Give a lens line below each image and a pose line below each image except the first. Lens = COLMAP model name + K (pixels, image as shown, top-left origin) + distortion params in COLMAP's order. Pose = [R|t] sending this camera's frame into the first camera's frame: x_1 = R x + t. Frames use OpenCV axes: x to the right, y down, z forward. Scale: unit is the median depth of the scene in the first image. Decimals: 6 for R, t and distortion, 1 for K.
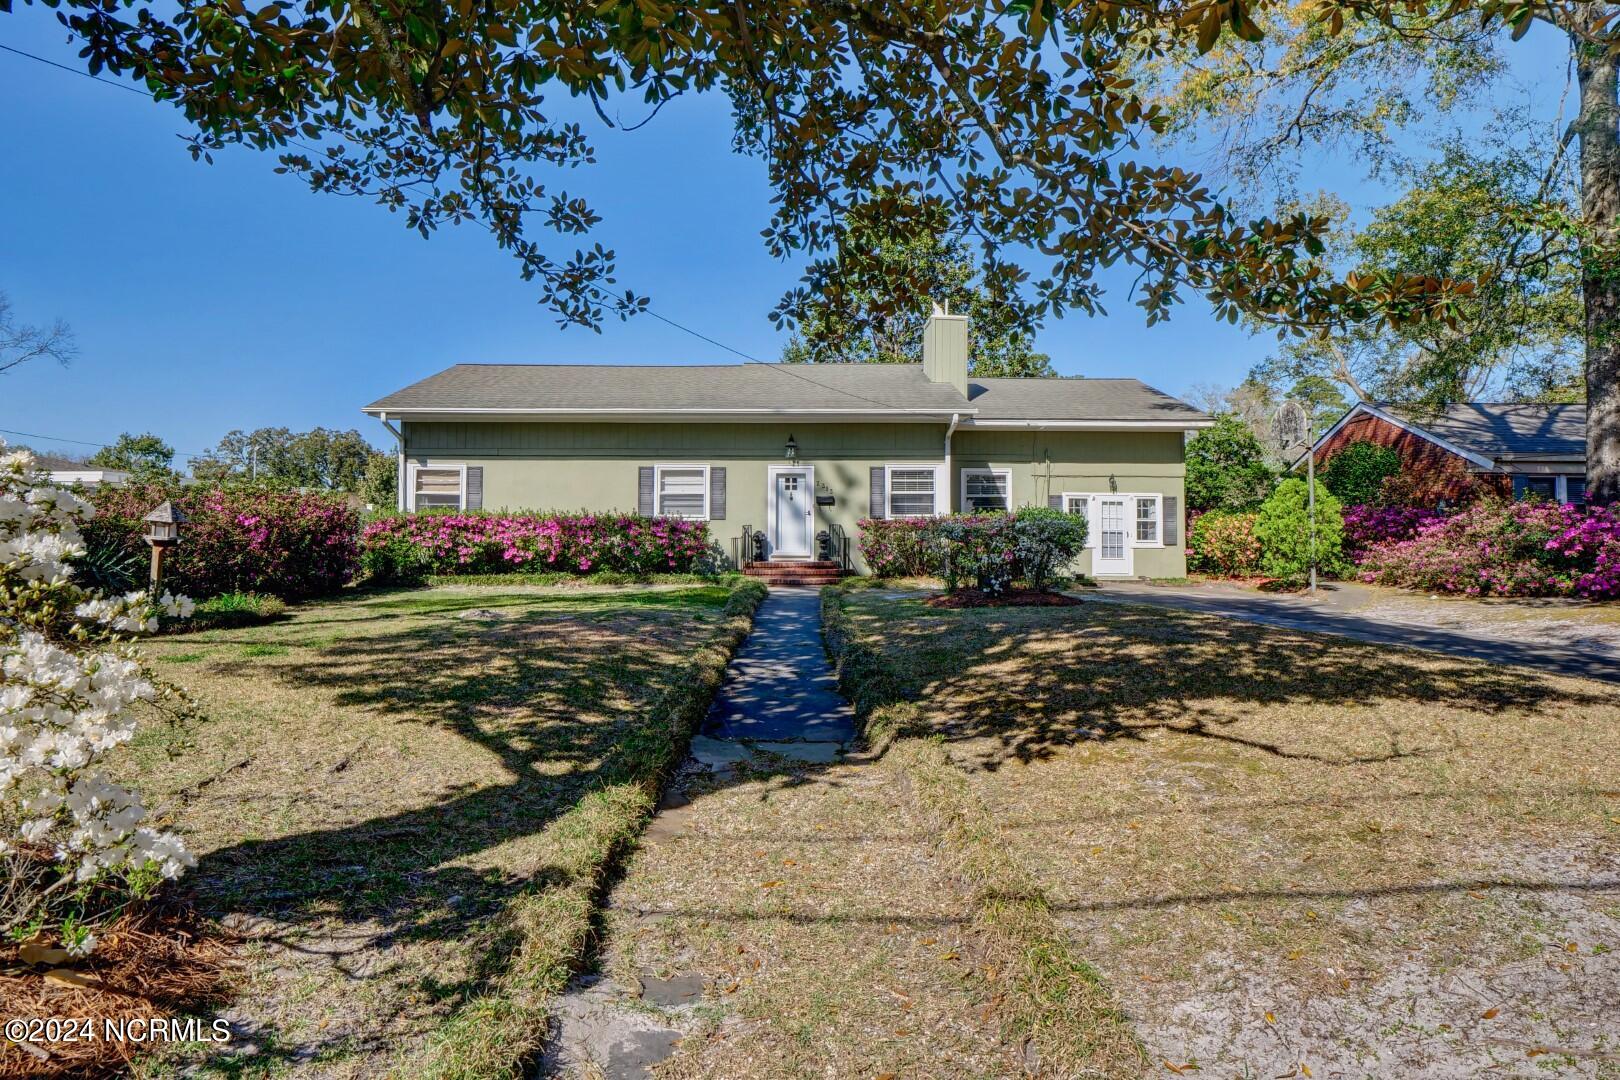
lens RADIAL K [[981.9, 0, 803.5], [0, 981.9, 504.5], [0, 0, 1]] dist [-0.001947, -0.000136]
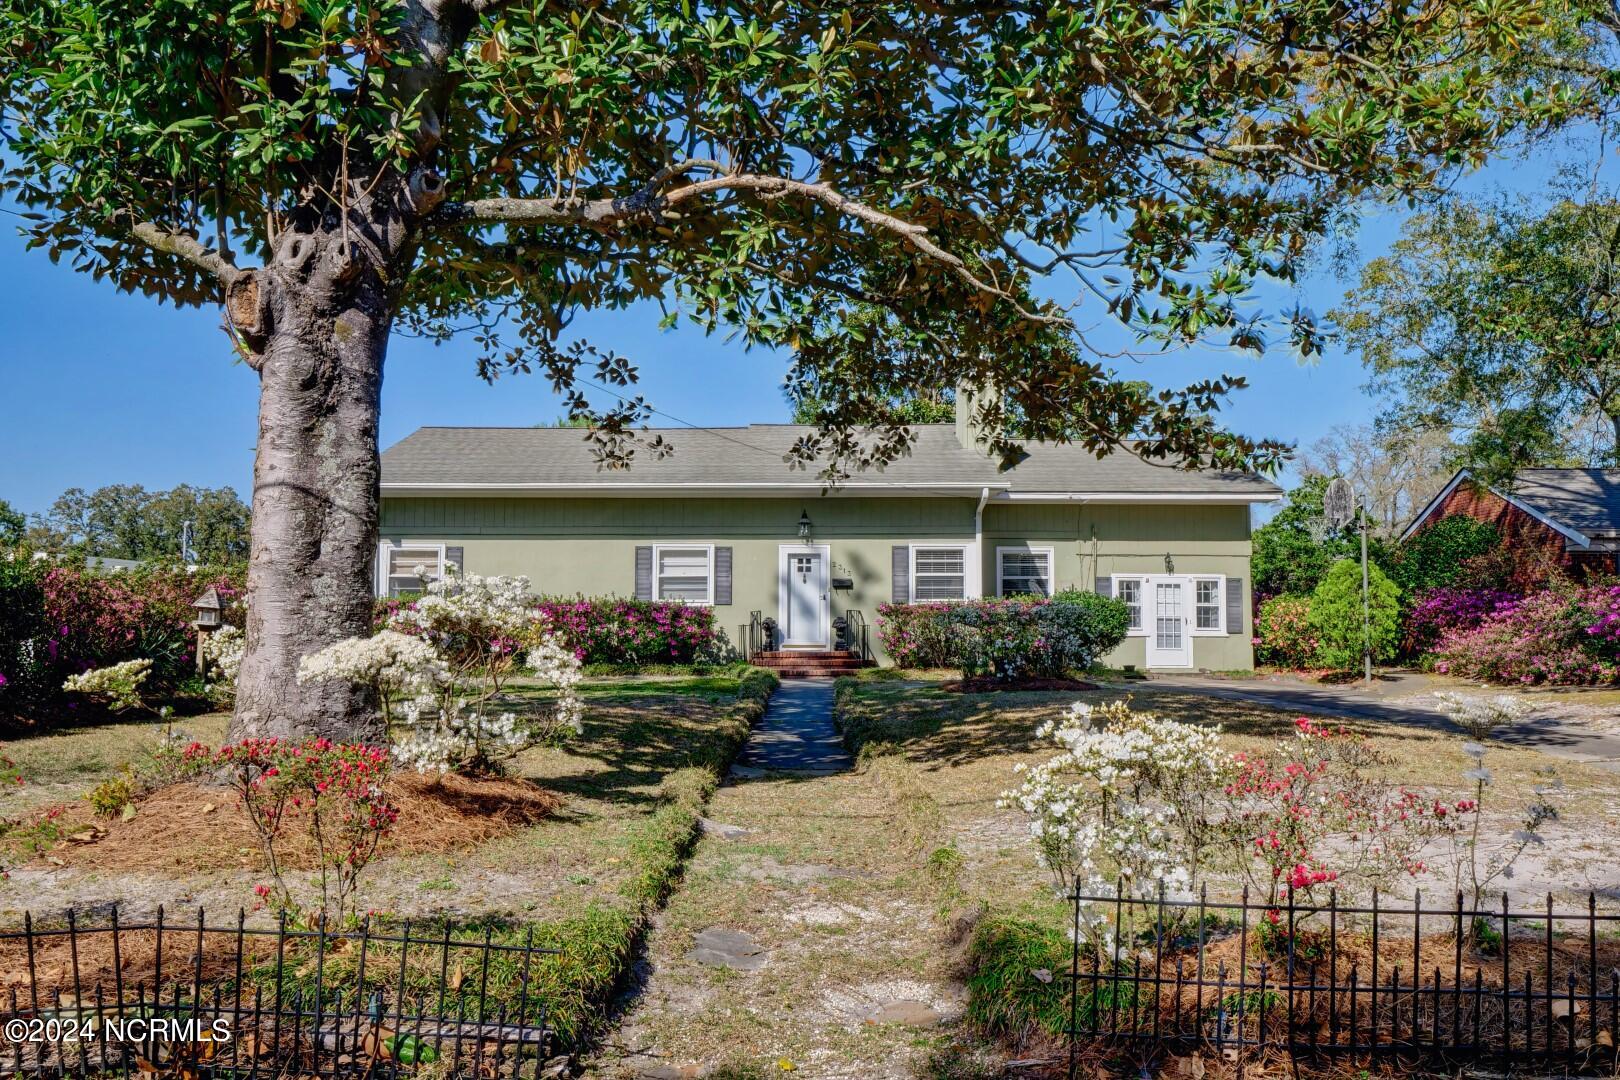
lens RADIAL K [[1397.8, 0, 810.0], [0, 1397.8, 540.0], [0, 0, 1]] dist [0.026865, -0.001351]
pose [[0.999769, -0.002648, -0.021321, 0.019998], [0.001965, 0.999486, -0.031998, -0.003068], [0.021395, 0.031949, 0.999260, -0.282000]]
